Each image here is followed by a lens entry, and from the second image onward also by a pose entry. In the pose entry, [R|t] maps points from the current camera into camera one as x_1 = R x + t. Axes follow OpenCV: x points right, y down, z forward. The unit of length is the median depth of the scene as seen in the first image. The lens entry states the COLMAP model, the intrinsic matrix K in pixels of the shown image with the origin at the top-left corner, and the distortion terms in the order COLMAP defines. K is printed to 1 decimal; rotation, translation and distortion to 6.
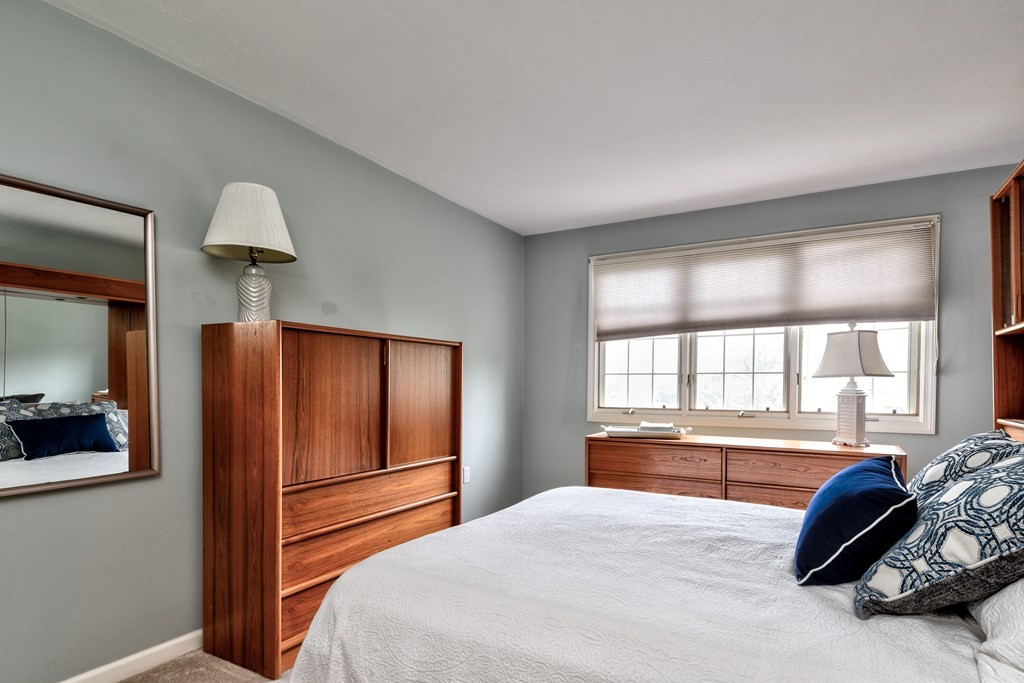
lens RADIAL K [[563.2, 0, 518.2], [0, 563.2, 382.3], [0, 0, 1]] dist [0.029934, -0.011935]
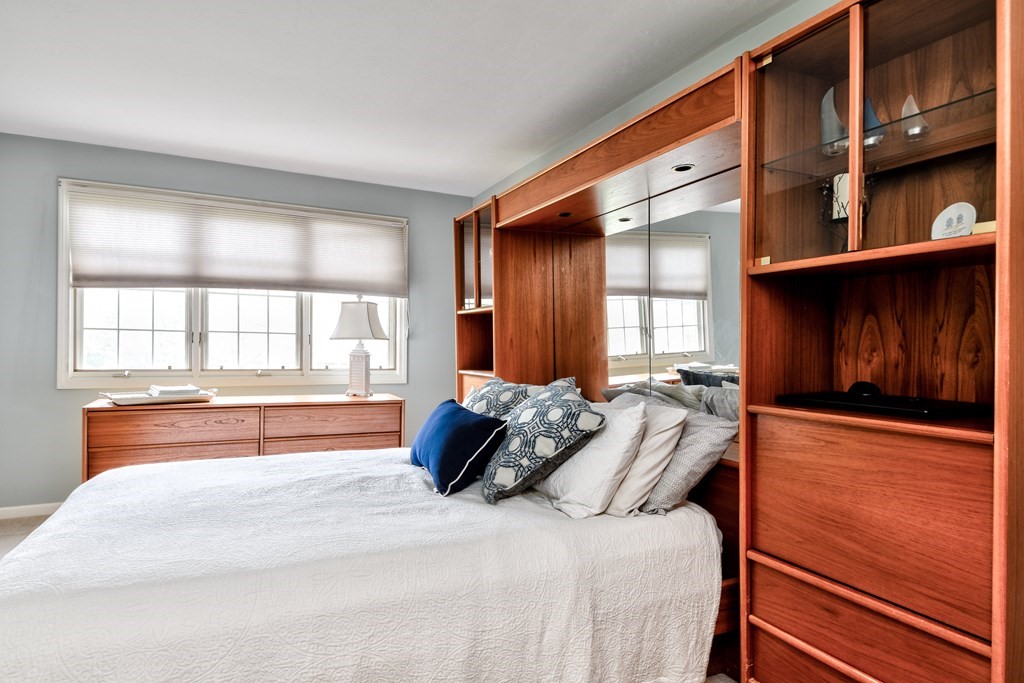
lens RADIAL K [[563.2, 0, 518.3], [0, 563.2, 347.2], [0, 0, 1]] dist [0.029934, -0.011935]
pose [[0.560290, 0.006469, 0.828271, -0.220142], [-0.018566, 0.999816, 0.004751, -0.004912], [-0.828088, -0.018039, 0.560307, 0.041291]]
